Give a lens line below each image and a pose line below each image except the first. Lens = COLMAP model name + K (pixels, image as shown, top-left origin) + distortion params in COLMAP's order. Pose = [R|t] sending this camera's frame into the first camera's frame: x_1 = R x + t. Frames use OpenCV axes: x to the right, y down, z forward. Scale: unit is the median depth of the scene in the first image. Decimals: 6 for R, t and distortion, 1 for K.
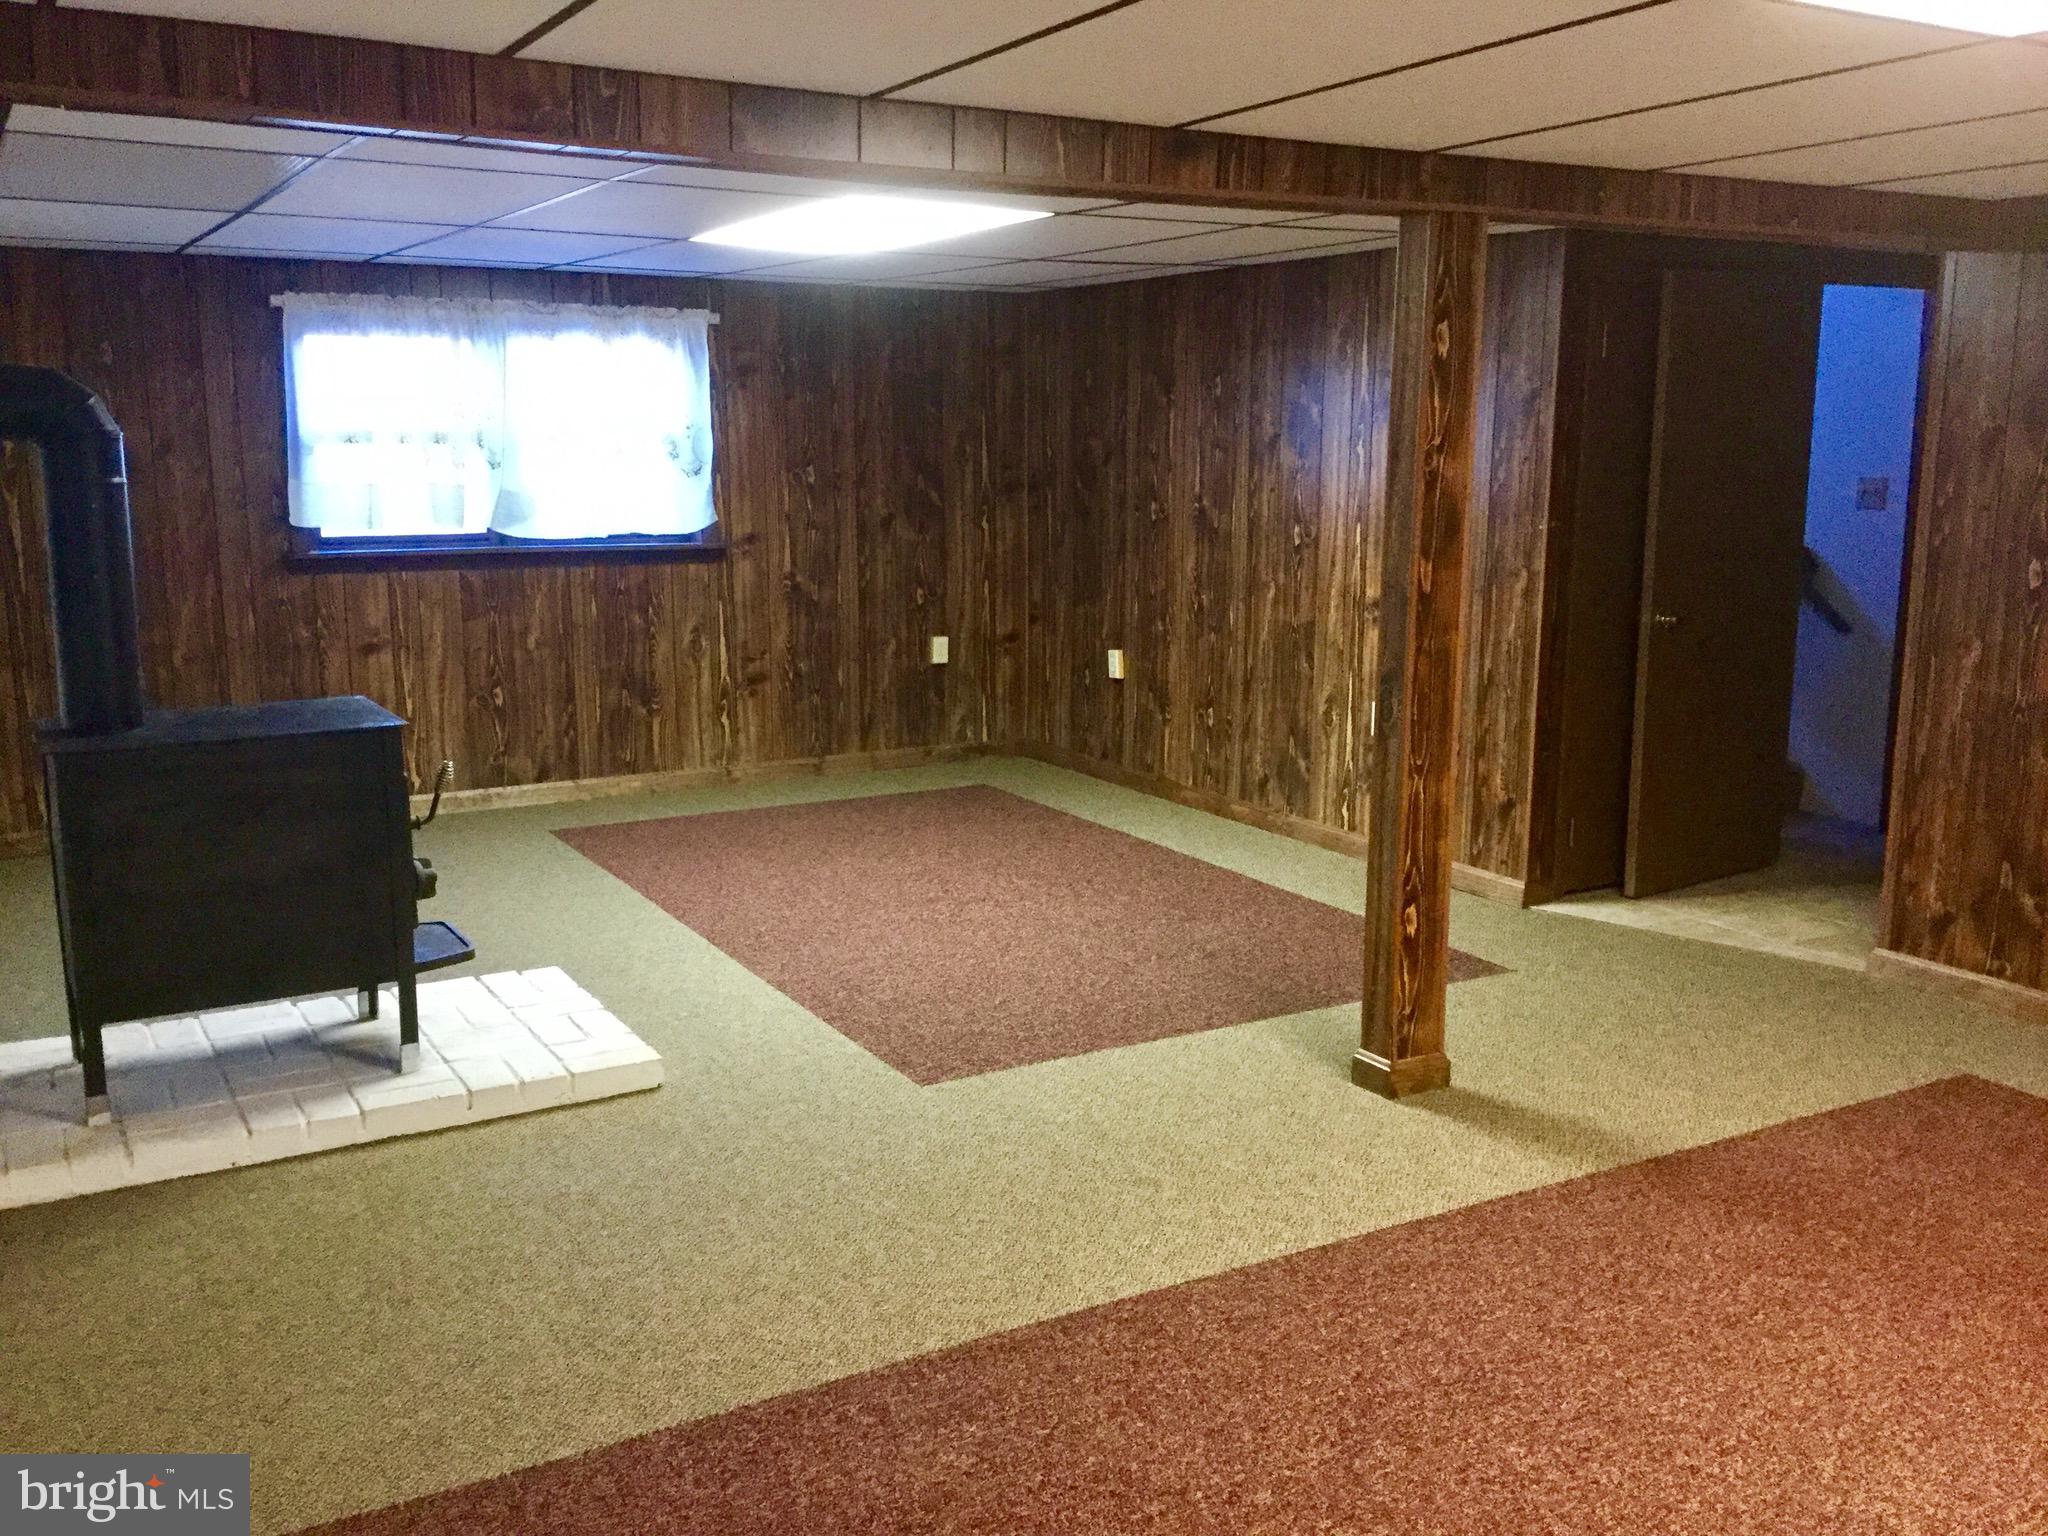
lens RADIAL K [[1842.8, 0, 1024.0], [0, 1842.8, 768.0], [0, 0, 1]] dist [0.108109, -0.170837]
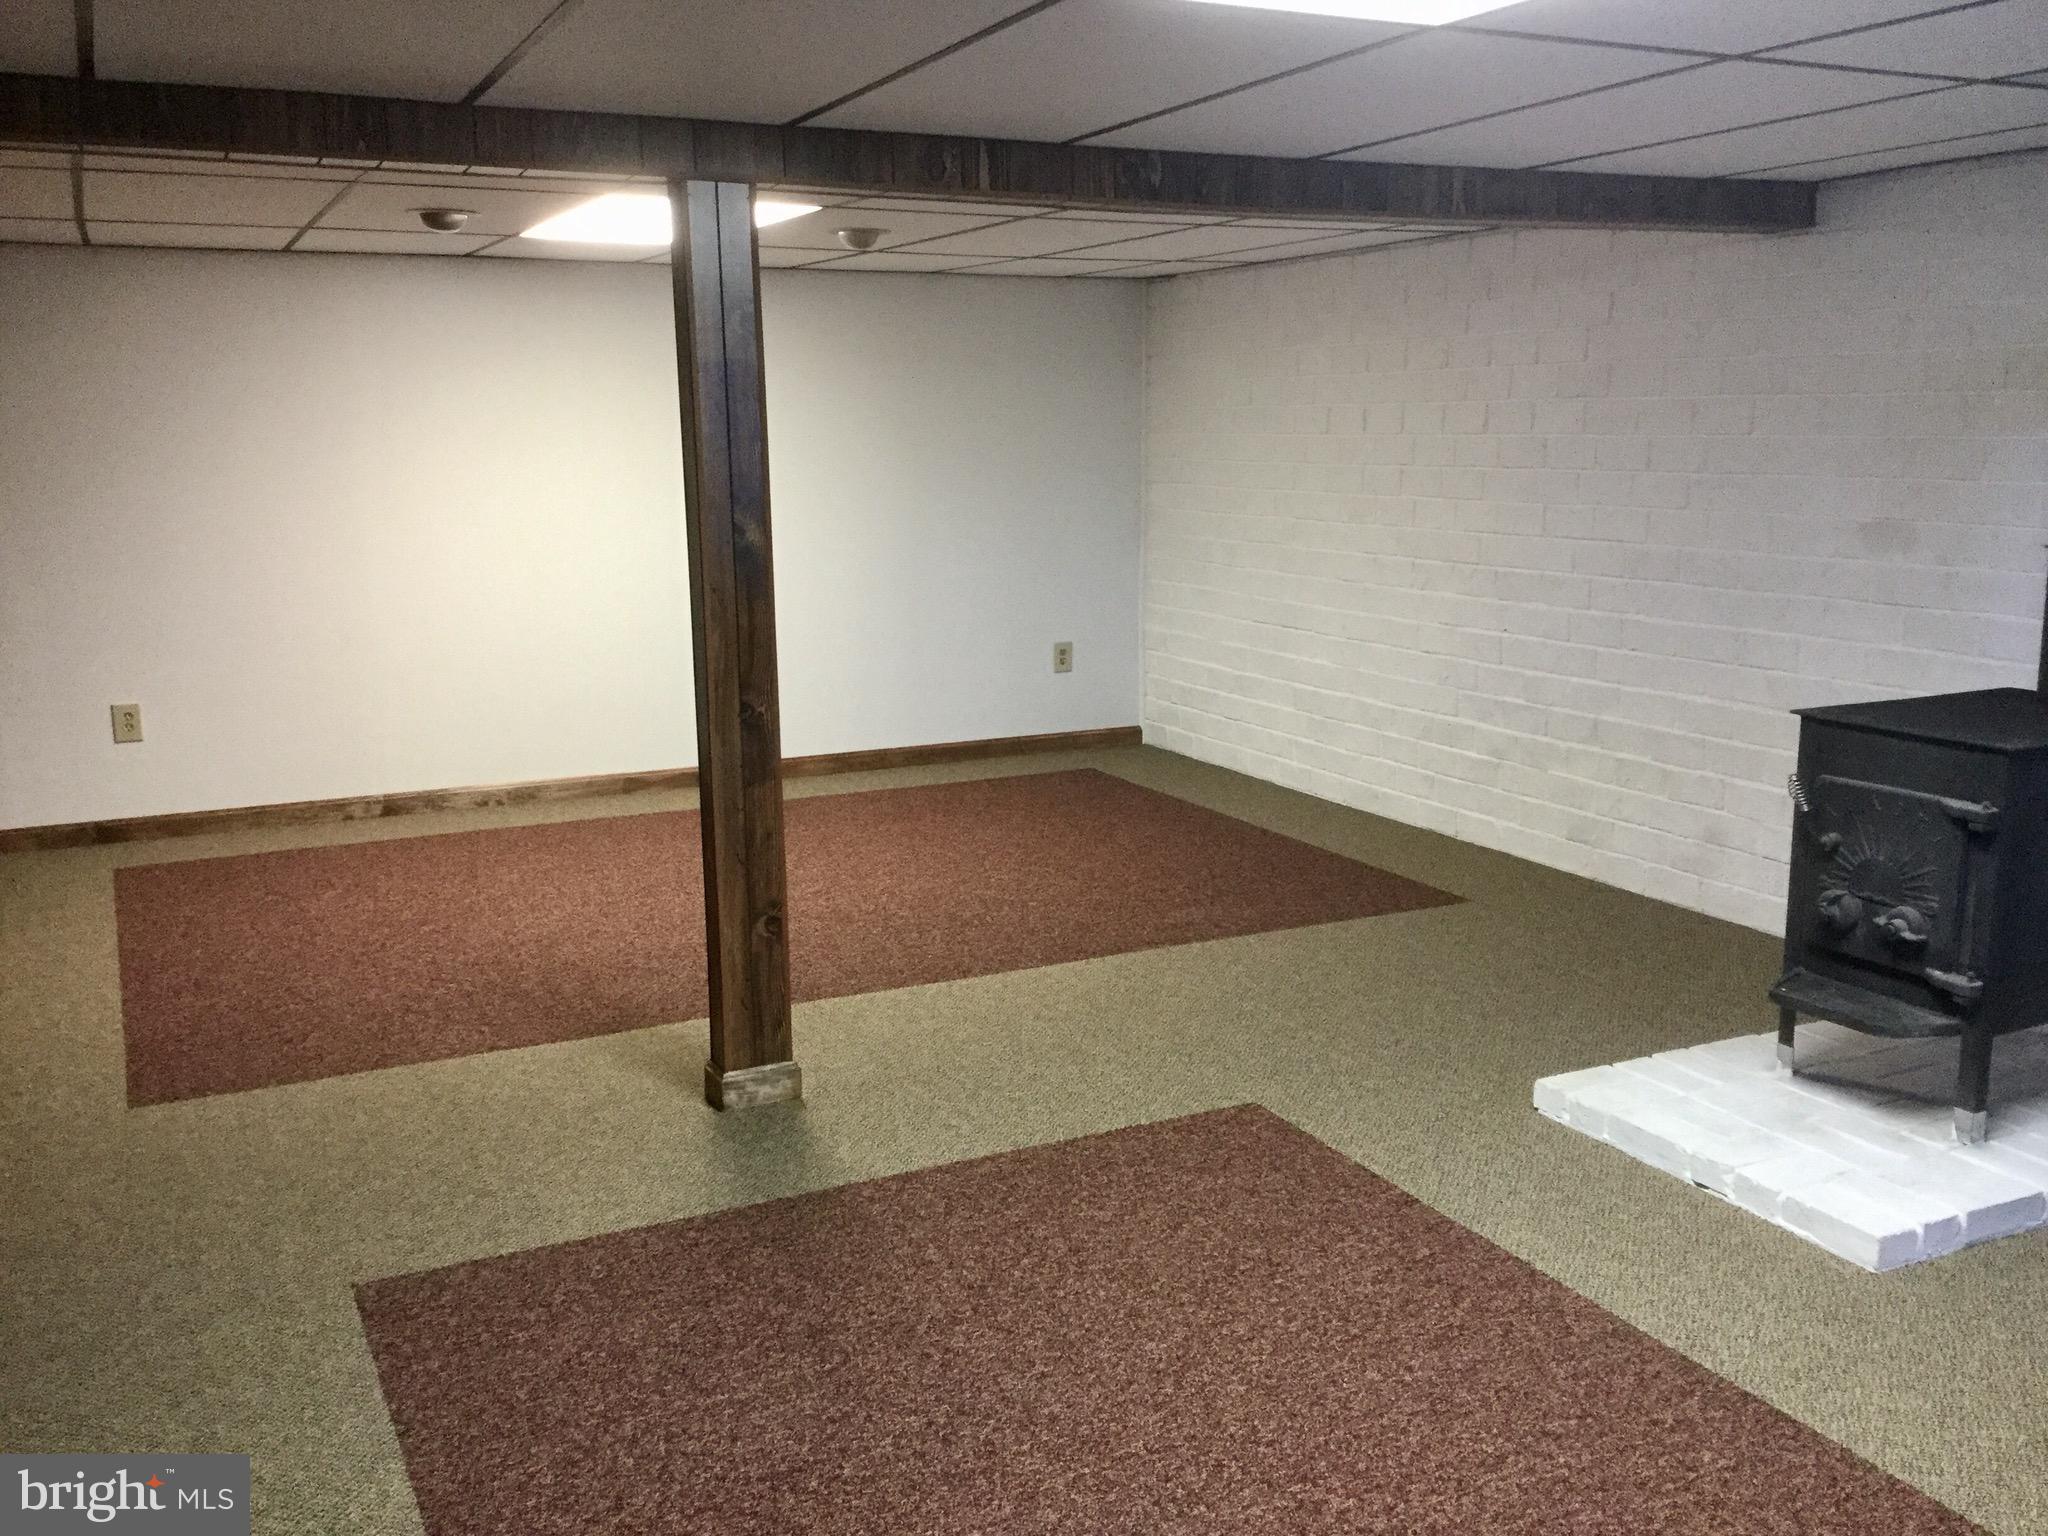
lens RADIAL K [[1842.8, 0, 1024.0], [0, 1842.8, 768.0], [0, 0, 1]] dist [0.108109, -0.170837]
pose [[-0.998184, -0.005896, 0.059945, 0.007374], [0.016144, 0.932597, 0.360558, -0.388419], [-0.058030, 0.360872, -0.930808, 2.141994]]
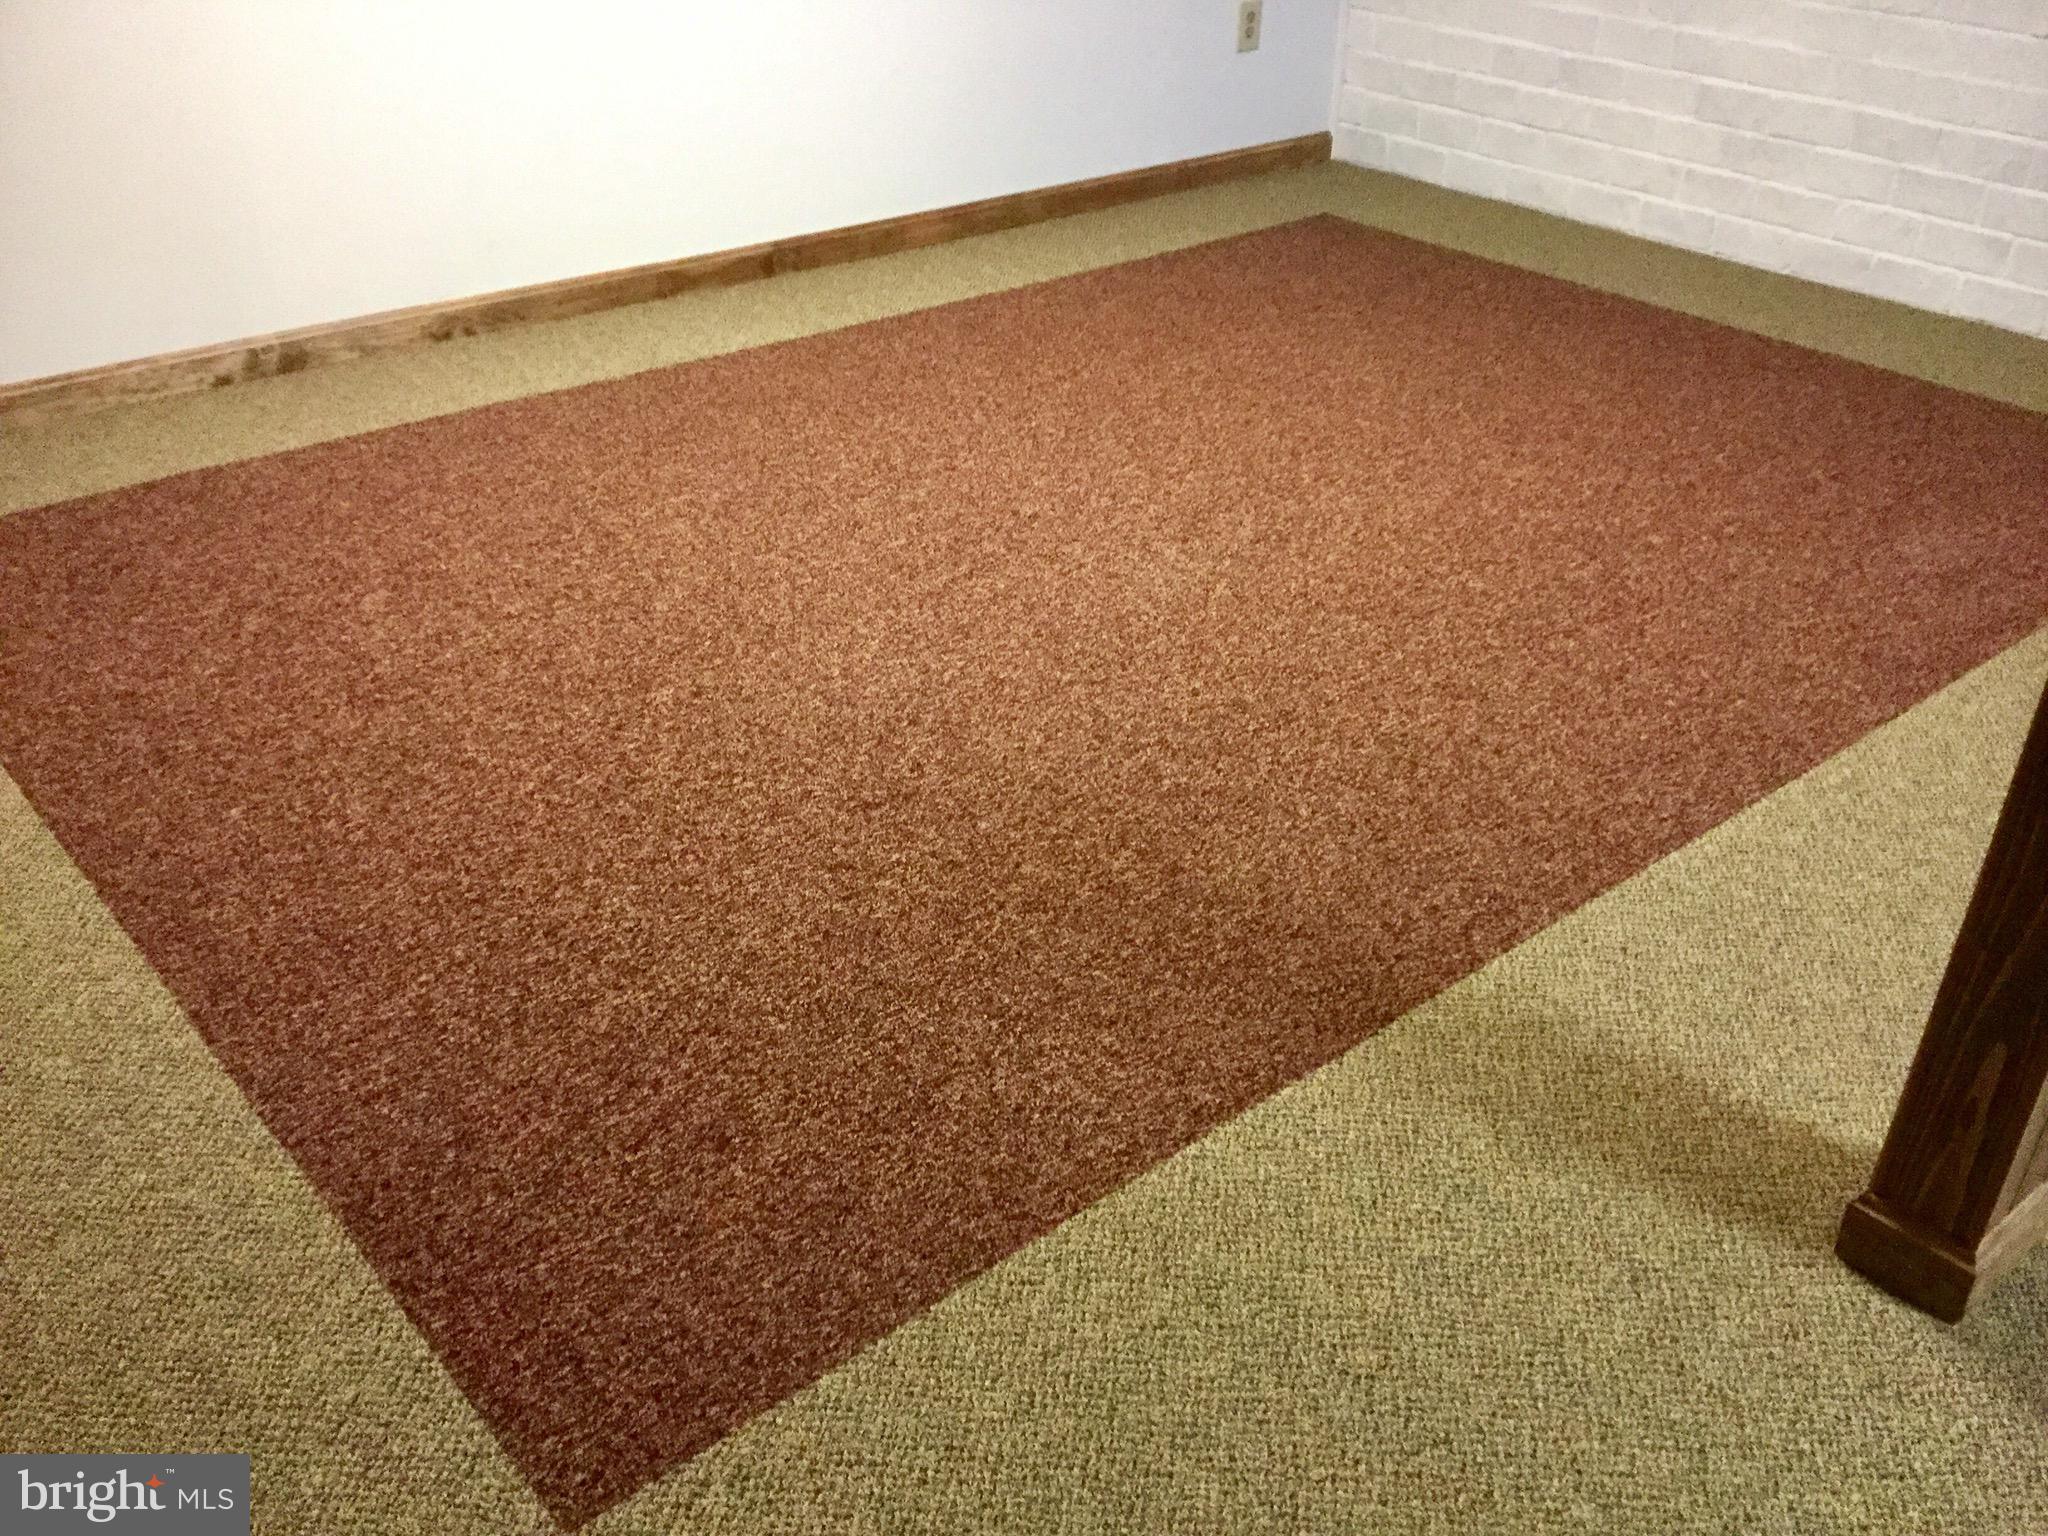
lens RADIAL K [[1842.8, 0, 1024.0], [0, 1842.8, 768.0], [0, 0, 1]] dist [0.108109, -0.170837]
pose [[-0.983115, 0.074580, -0.167104, 0.562026], [-0.055185, 0.749830, 0.659325, -0.222193], [0.174472, 0.657413, -0.733053, 1.420795]]
